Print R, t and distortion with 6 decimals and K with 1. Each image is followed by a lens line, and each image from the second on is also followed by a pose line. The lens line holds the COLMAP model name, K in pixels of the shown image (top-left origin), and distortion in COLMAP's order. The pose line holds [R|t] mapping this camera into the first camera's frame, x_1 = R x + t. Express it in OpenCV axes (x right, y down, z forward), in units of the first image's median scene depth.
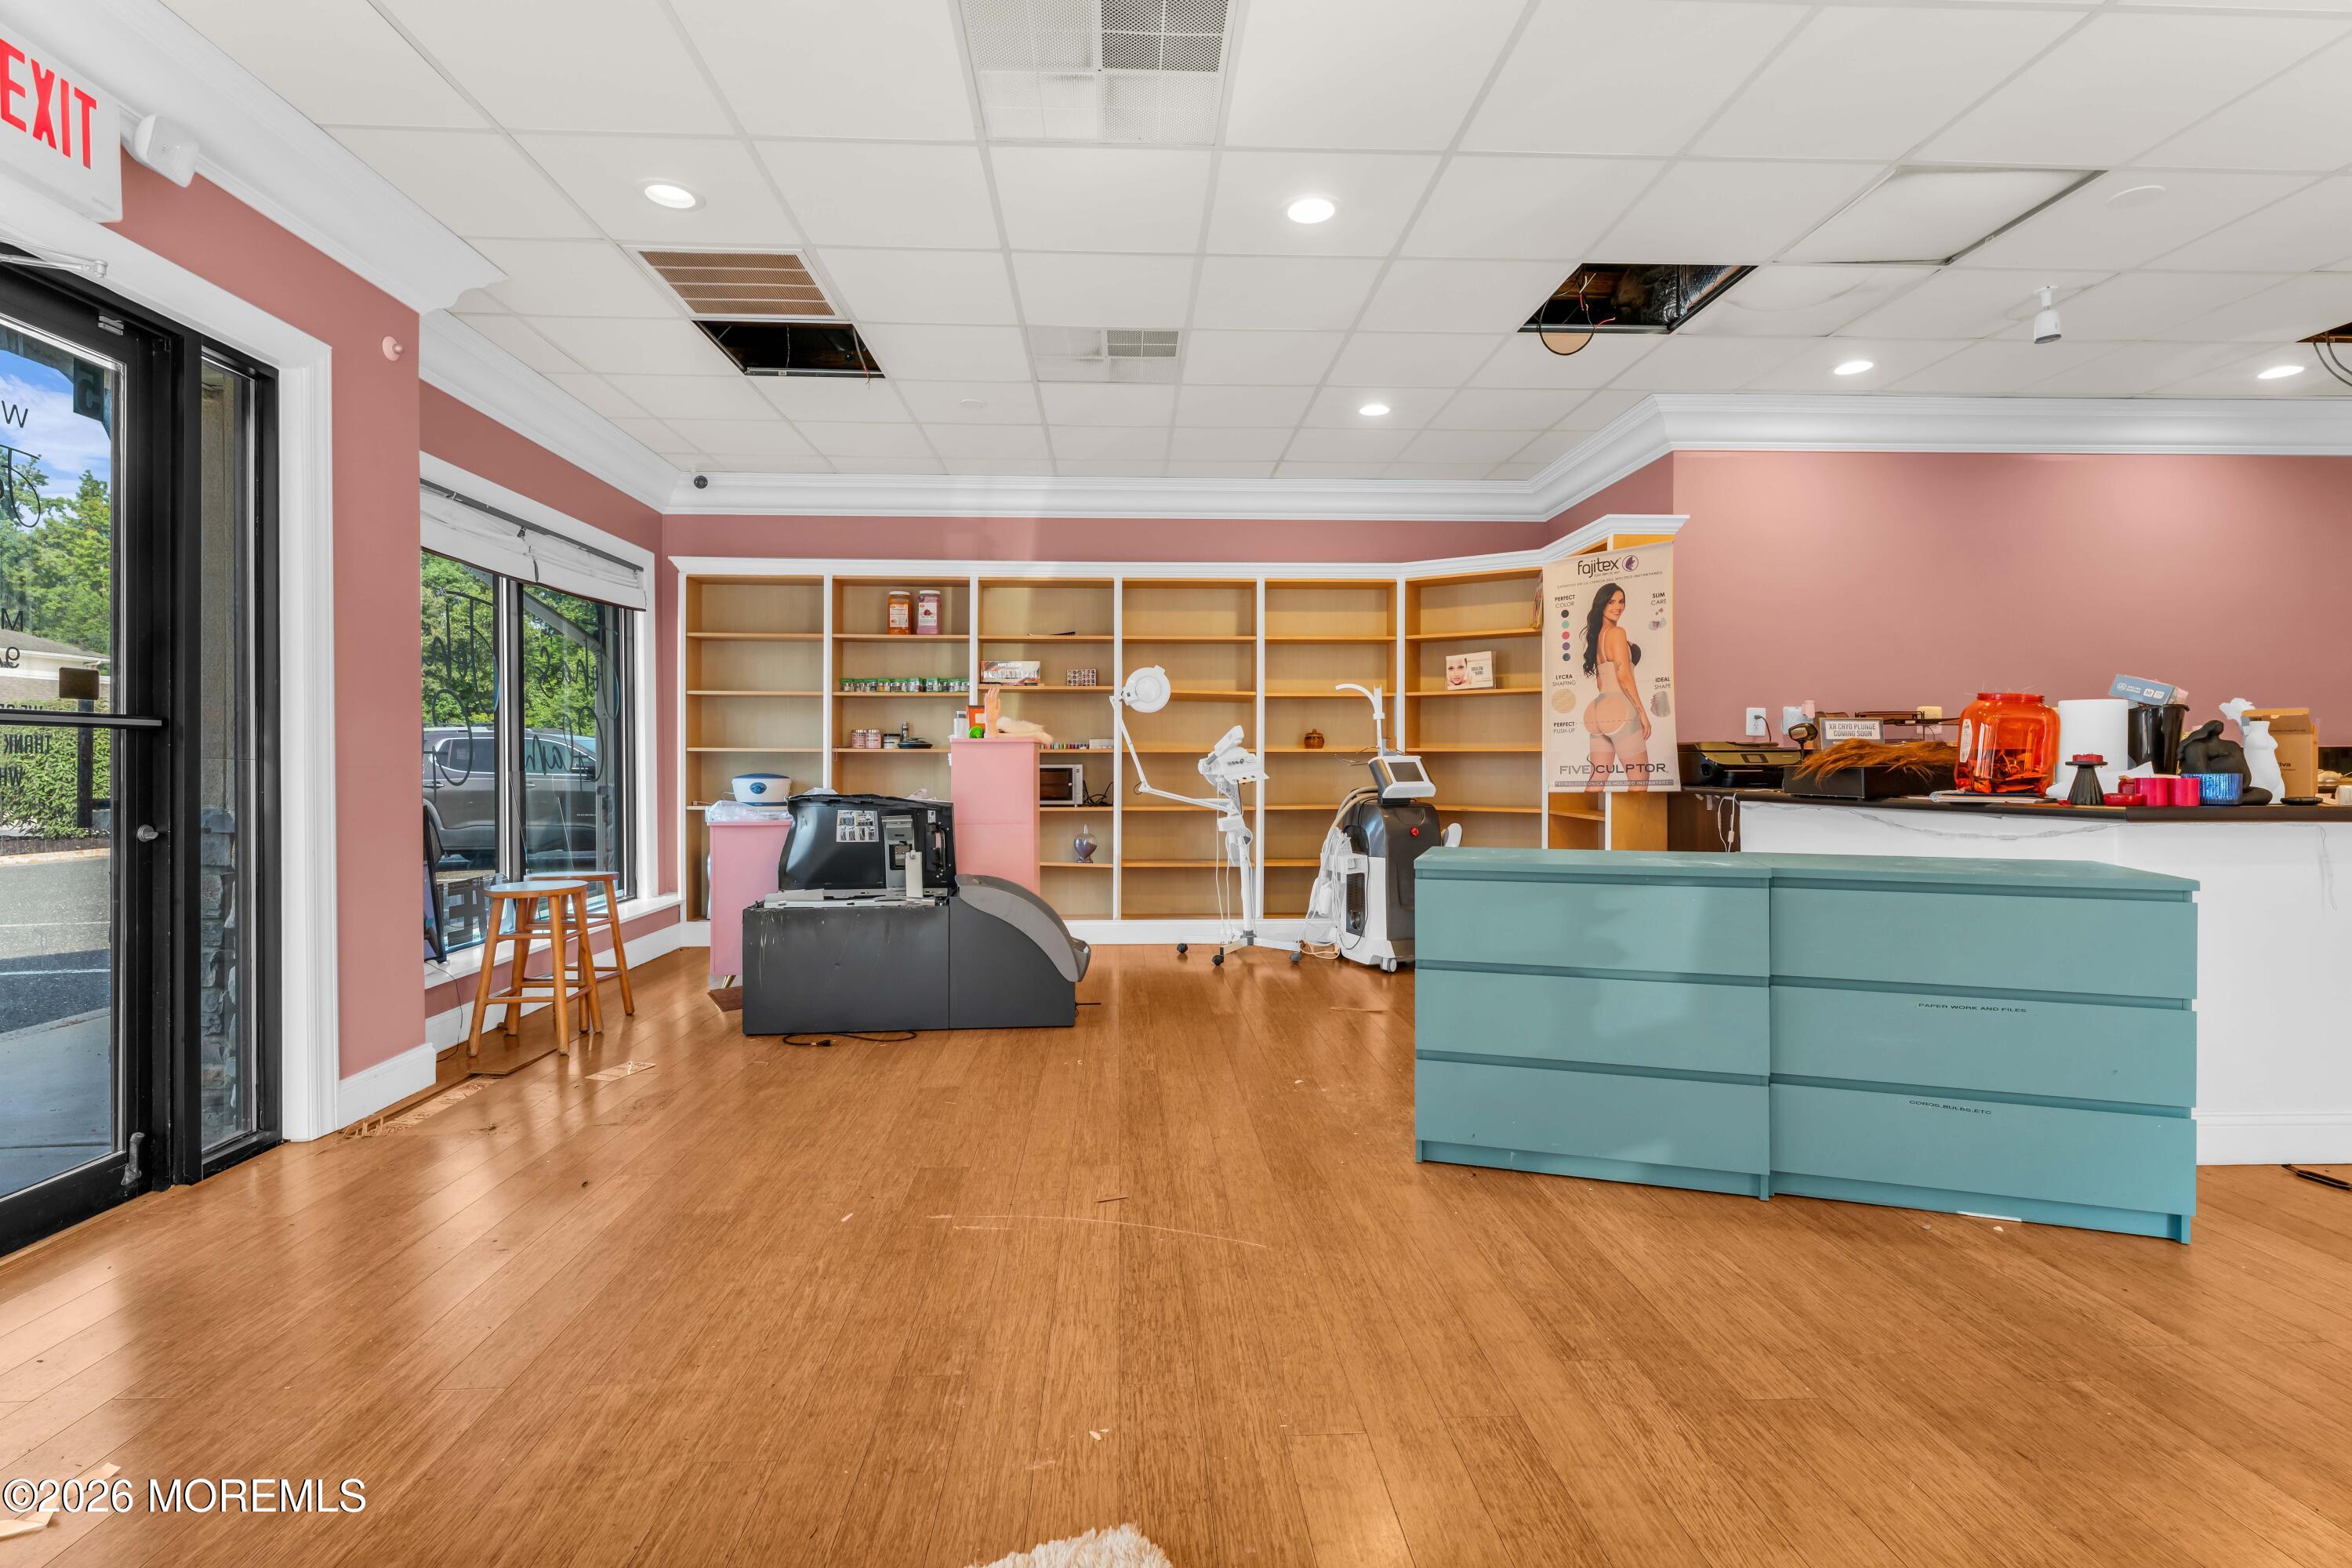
lens RADIAL K [[1095.5, 0, 1146.3], [0, 1095.5, 761.5], [0, 0, 1]] dist [-0.002346, -0.000423]
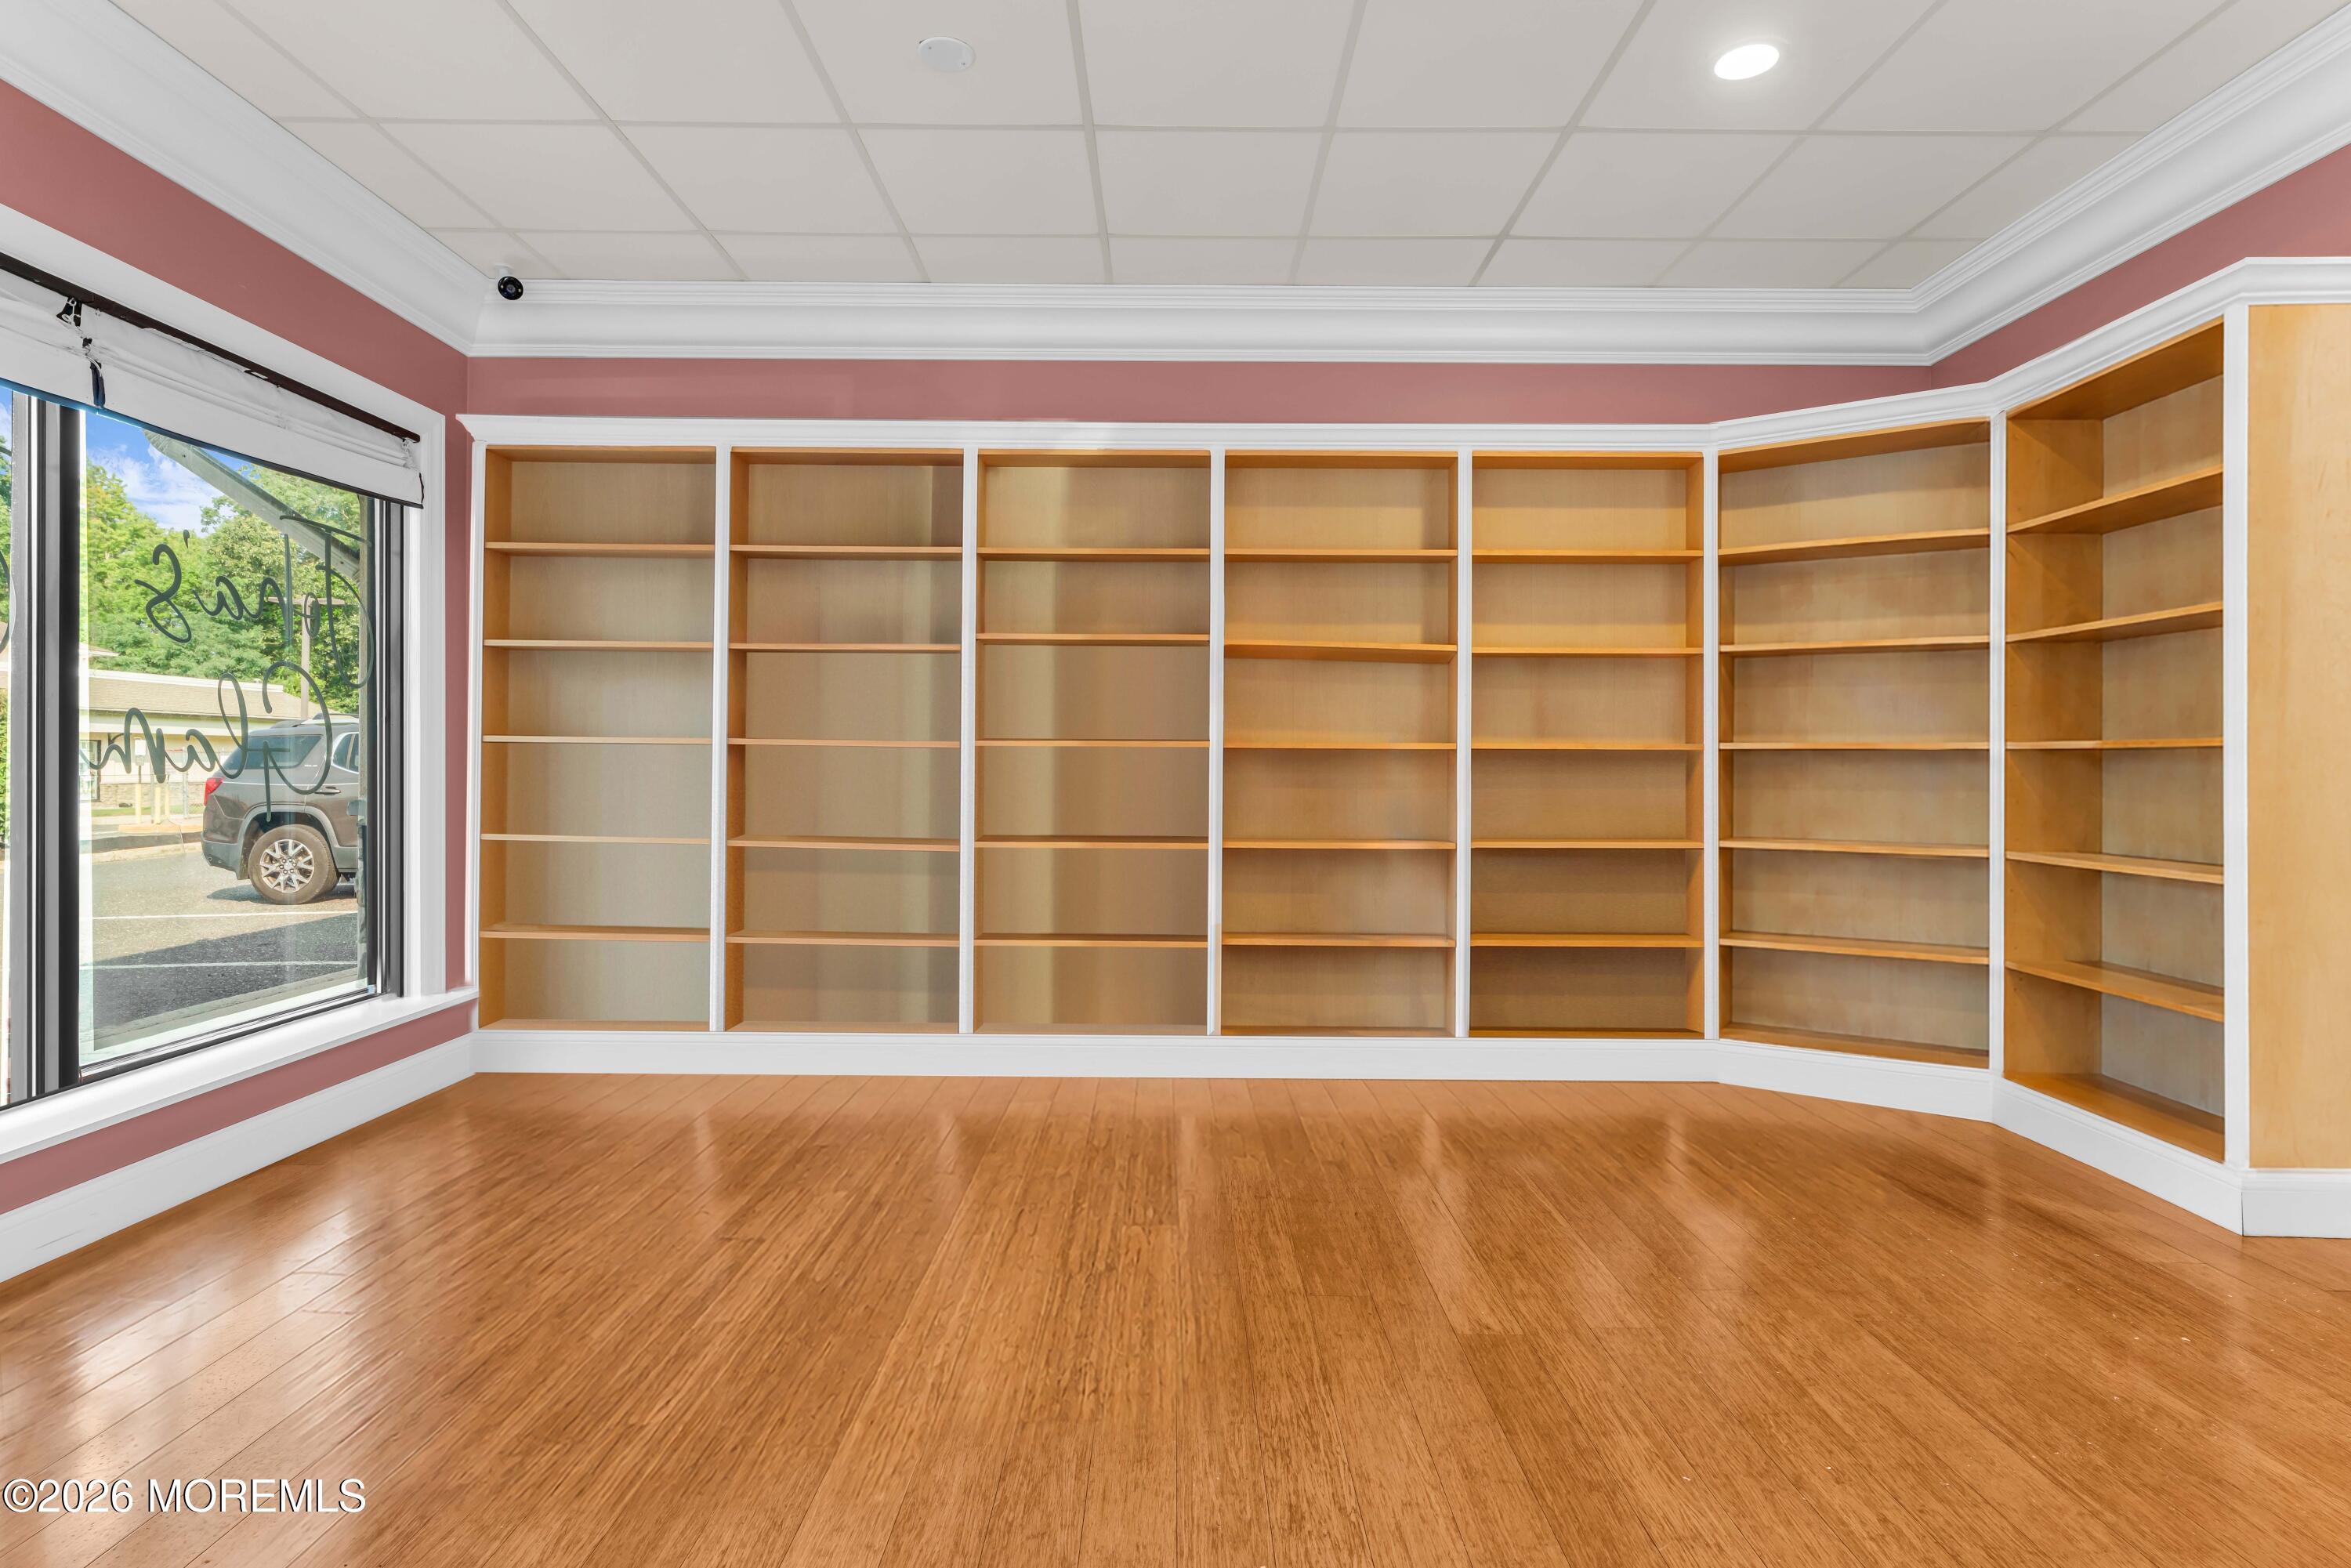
lens RADIAL K [[2015.0, 0, 1169.5], [0, 2015.0, 711.5], [0, 0, 1]] dist [0.061605, 0.000886]
pose [[0.998811, 0.004140, -0.048581, 0.001484], [-0.005477, 0.999609, -0.027418, 0.001071], [0.048449, 0.027652, 0.998443, -0.089912]]
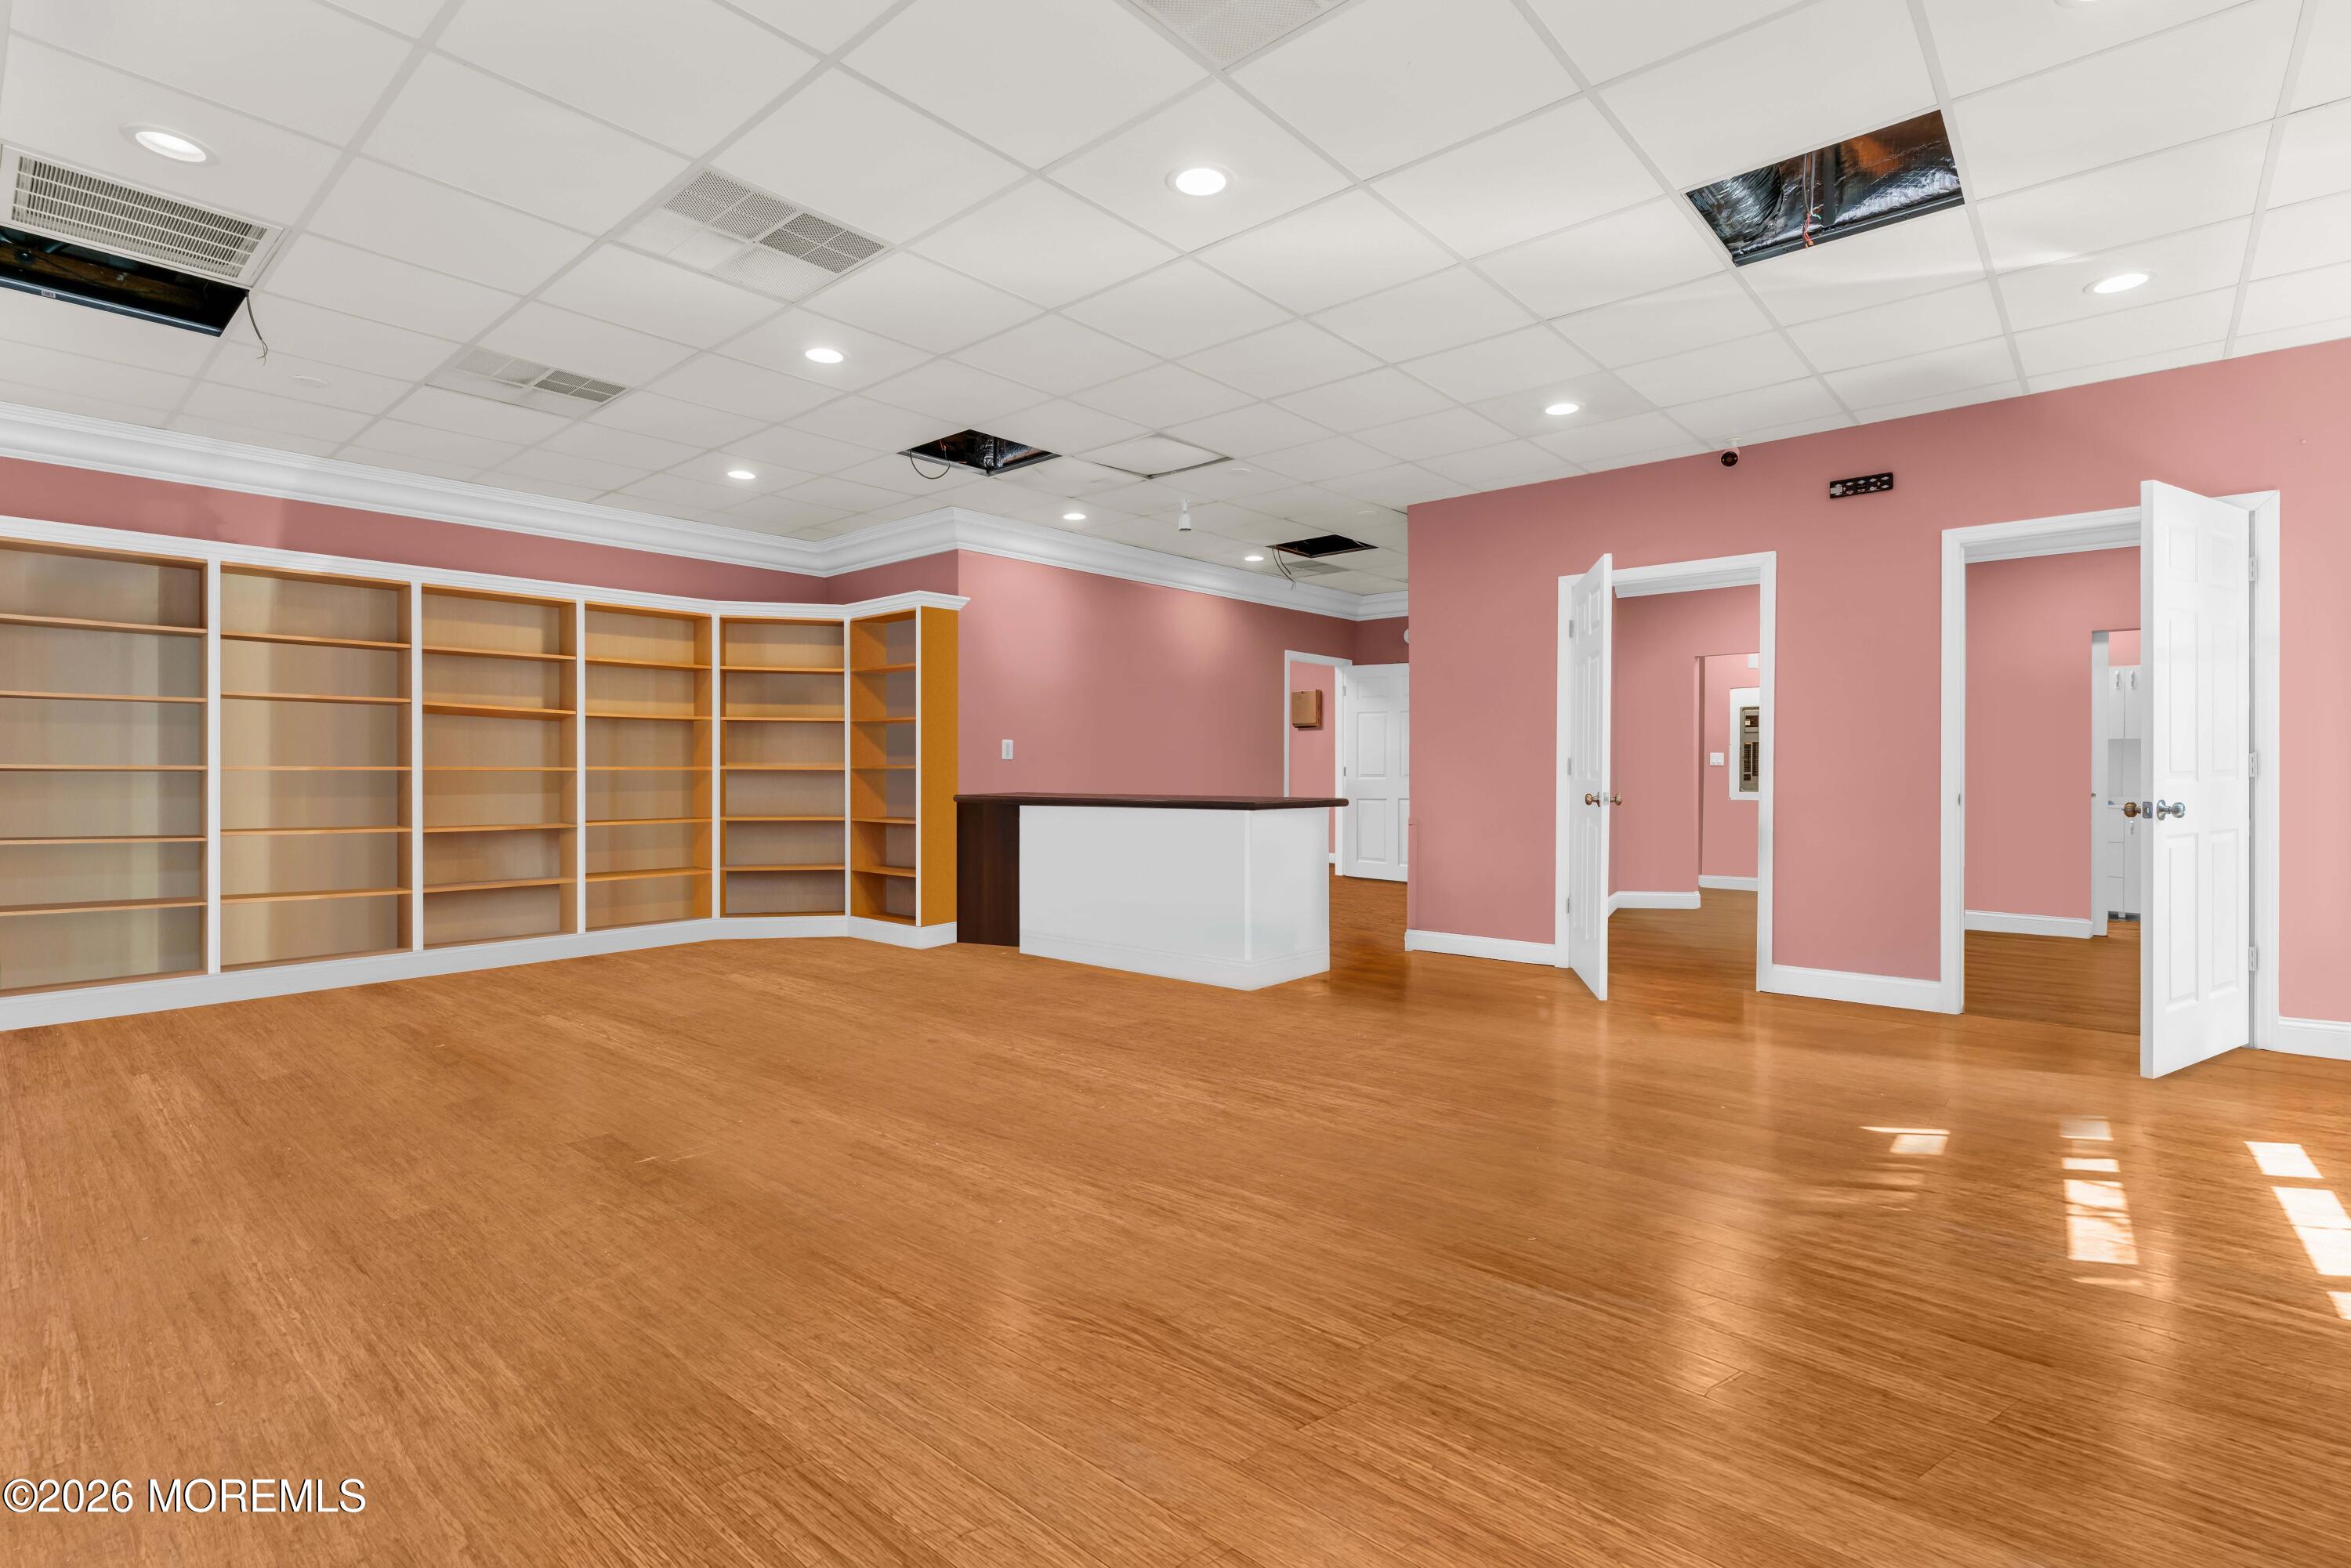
lens RADIAL K [[1095.0, 0, 1145.8], [0, 1095.0, 761.5], [0, 0, 1]] dist [-0.002346, -0.000423]
pose [[0.701980, 0.006539, 0.712166, -0.320306], [0.004597, 0.999895, -0.013712, -0.000543], [-0.712182, 0.012899, 0.701877, -0.114041]]
